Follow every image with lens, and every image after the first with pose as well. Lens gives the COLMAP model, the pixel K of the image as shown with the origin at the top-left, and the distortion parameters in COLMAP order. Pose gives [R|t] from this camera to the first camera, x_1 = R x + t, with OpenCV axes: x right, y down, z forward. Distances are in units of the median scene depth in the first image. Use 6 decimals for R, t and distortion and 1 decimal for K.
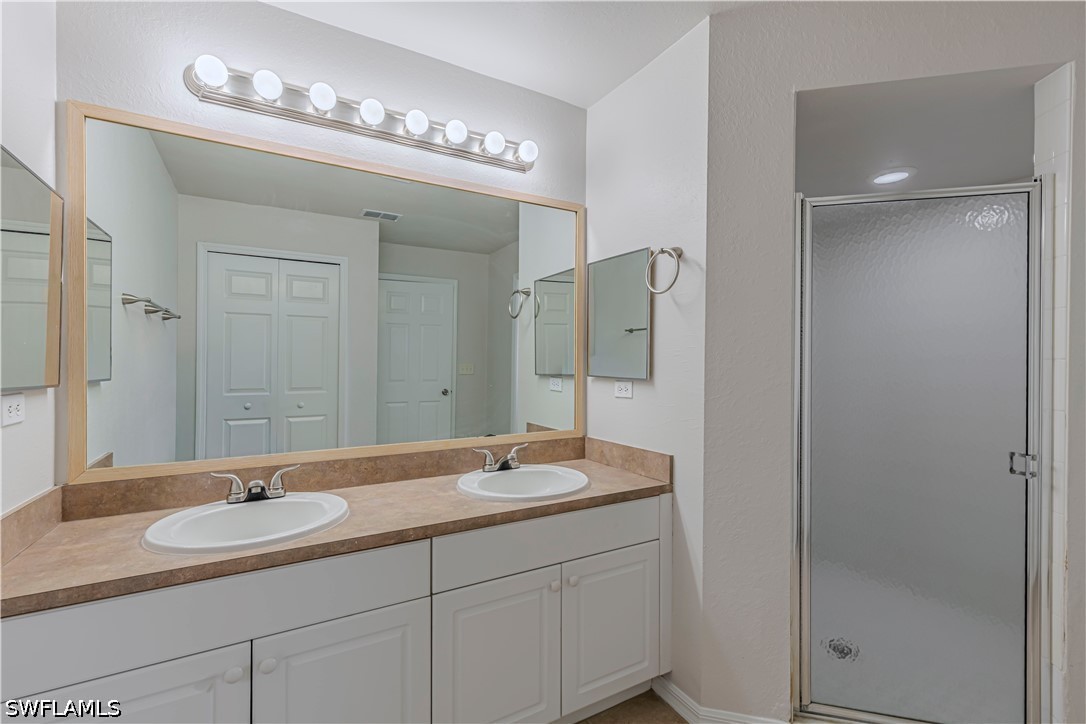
lens RADIAL K [[485.4, 0, 550.2], [0, 485.4, 362.9], [0, 0, 1]] dist [0.012026, -0.000336]
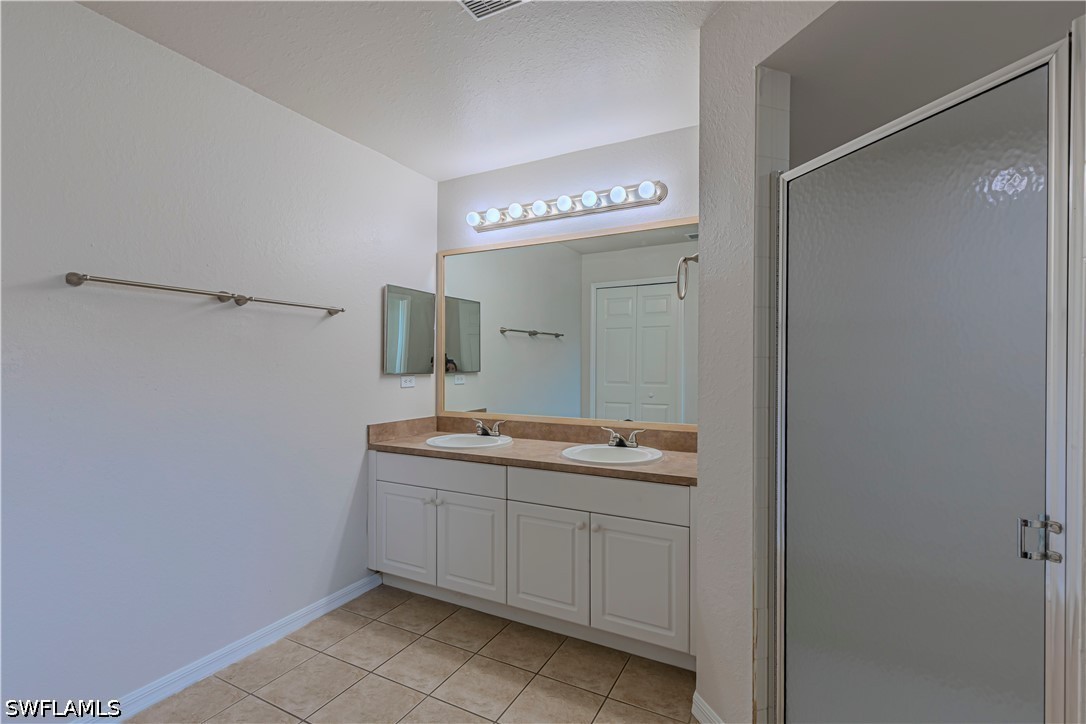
lens RADIAL K [[485.4, 0, 550.2], [0, 485.4, 362.9], [0, 0, 1]] dist [0.012026, -0.000336]
pose [[0.534403, -0.000144, -0.845230, 1.073589], [0.000676, 1.000000, 0.000257, -0.002573], [0.845230, -0.000708, 0.534403, 0.184017]]
